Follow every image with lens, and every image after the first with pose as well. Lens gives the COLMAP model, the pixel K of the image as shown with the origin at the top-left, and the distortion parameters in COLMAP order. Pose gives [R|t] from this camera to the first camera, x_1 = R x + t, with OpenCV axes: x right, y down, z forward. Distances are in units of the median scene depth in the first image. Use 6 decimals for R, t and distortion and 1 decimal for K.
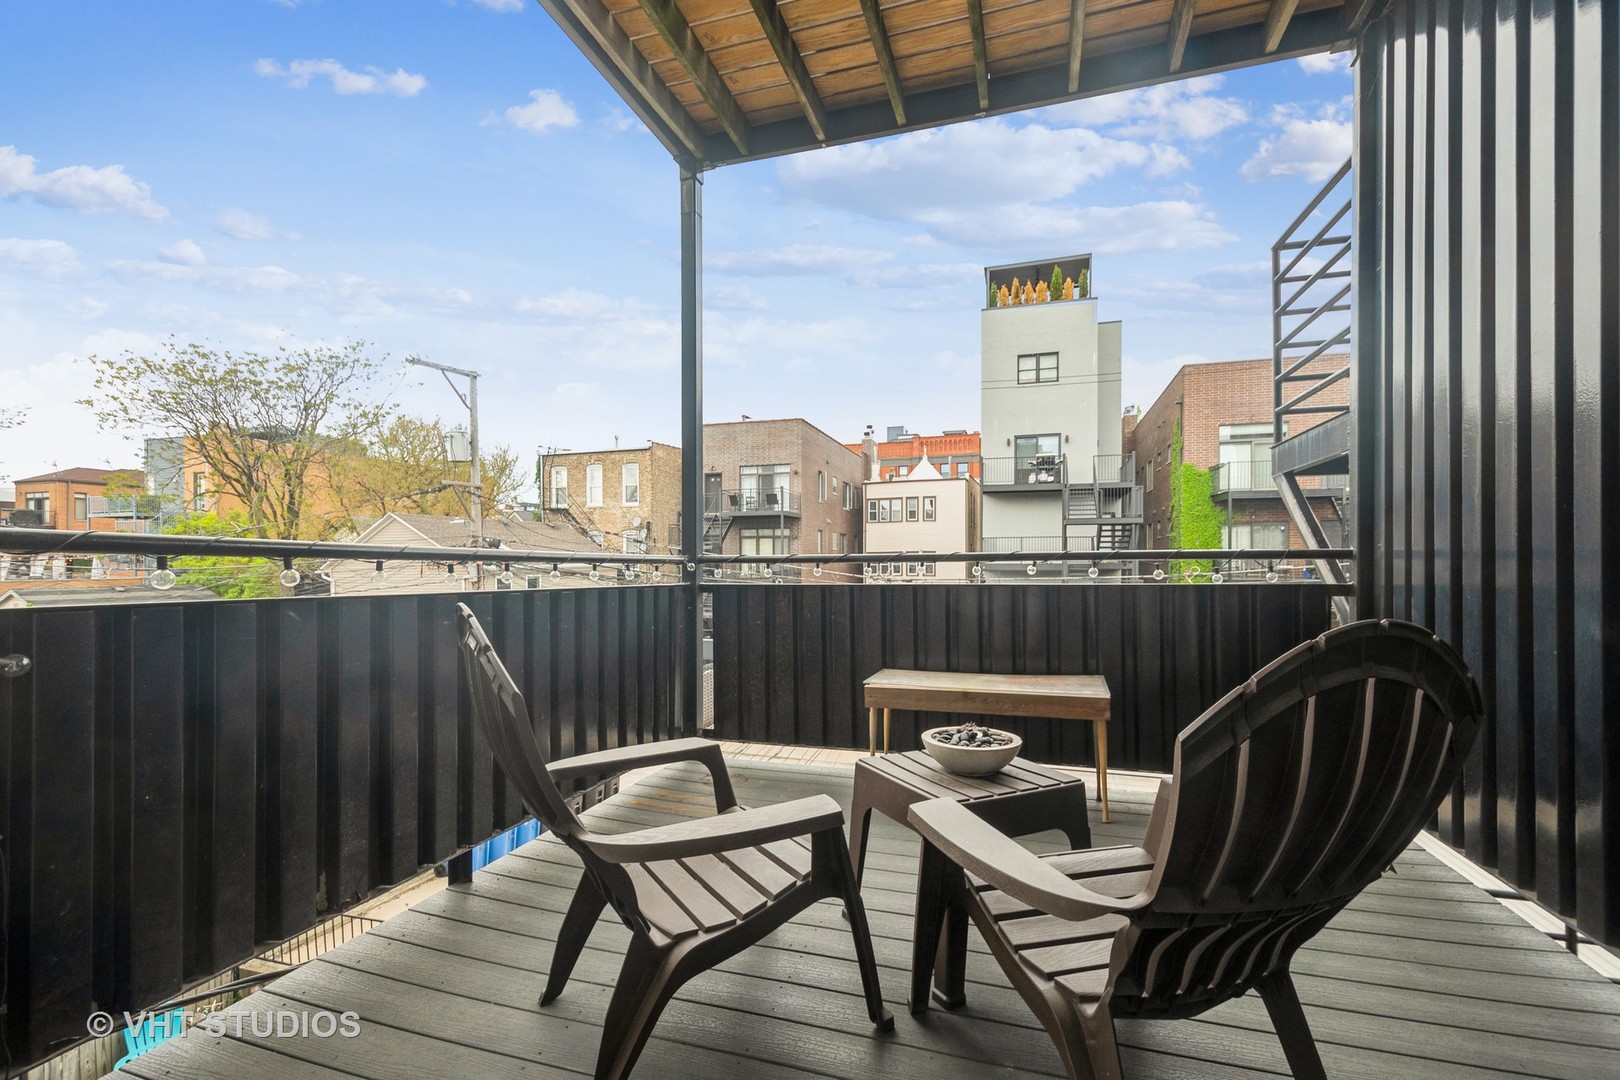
lens RADIAL K [[708.4, 0, 811.5], [0, 708.4, 548.2], [0, 0, 1]] dist [0.008029, -0.000635]
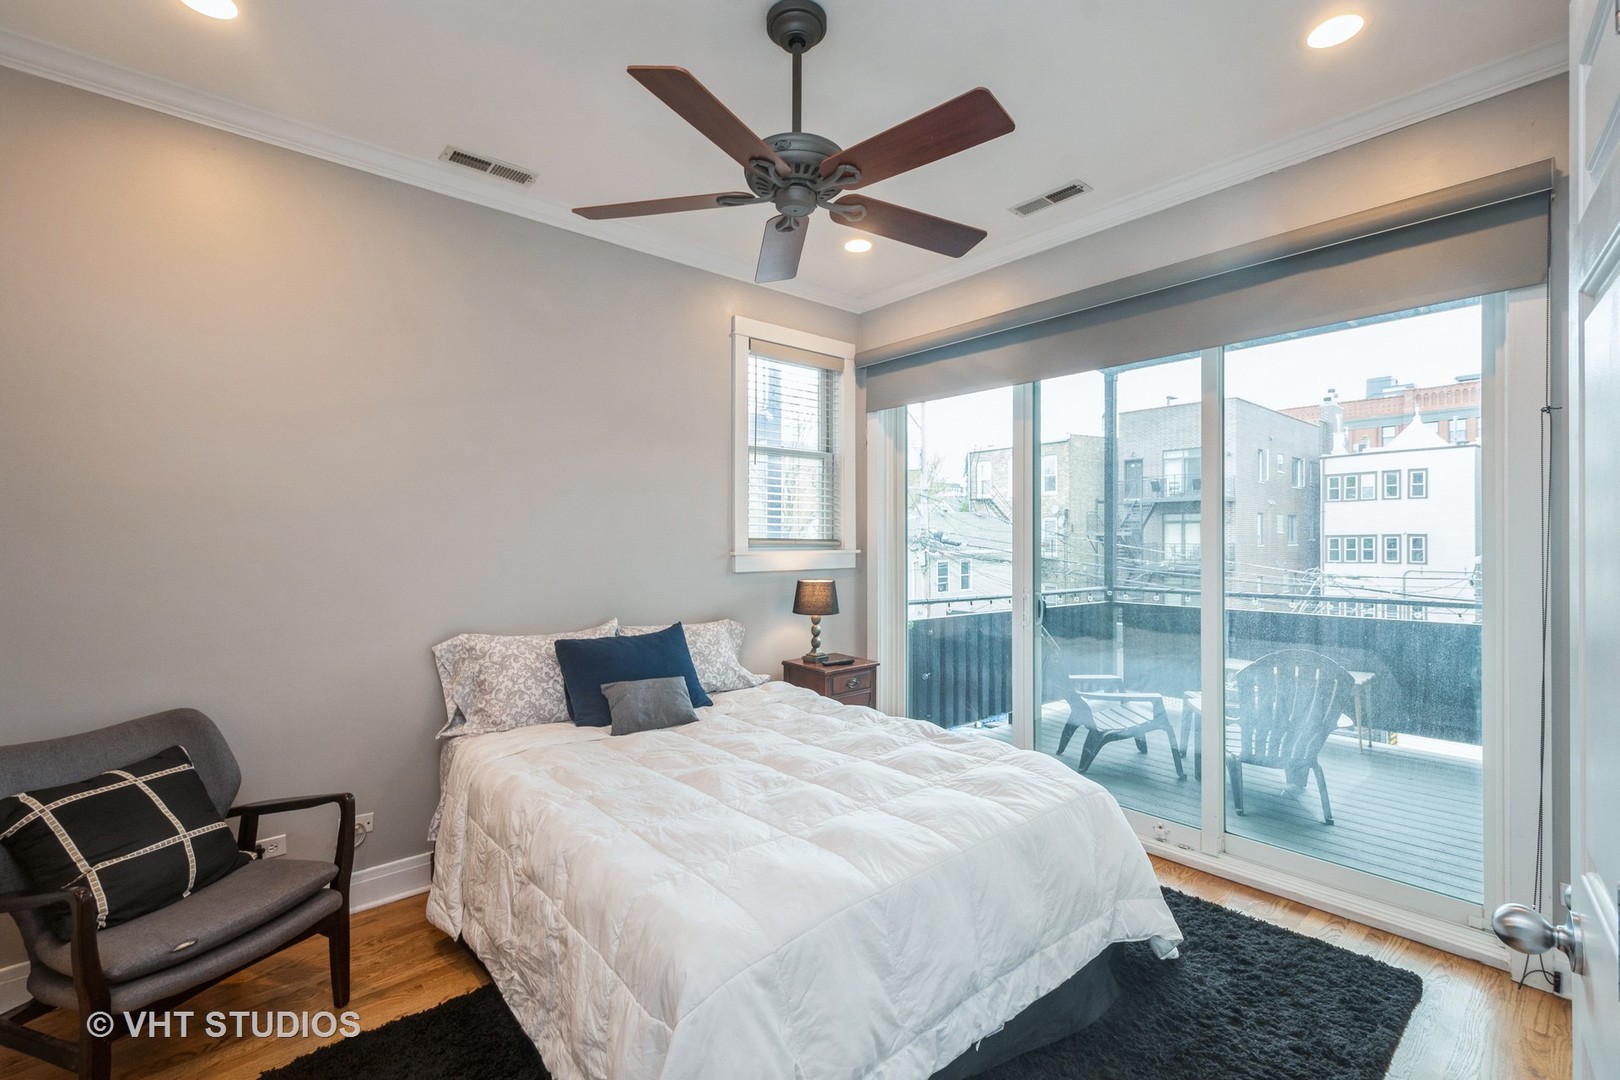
lens RADIAL K [[708.4, 0, 811.5], [0, 708.4, 548.2], [0, 0, 1]] dist [0.008029, -0.000635]
pose [[0.843859, 0.006137, -0.536530, 0.016556], [0.012179, 0.999458, 0.030588, -0.015855], [0.536426, -0.032346, 0.843327, -0.097437]]
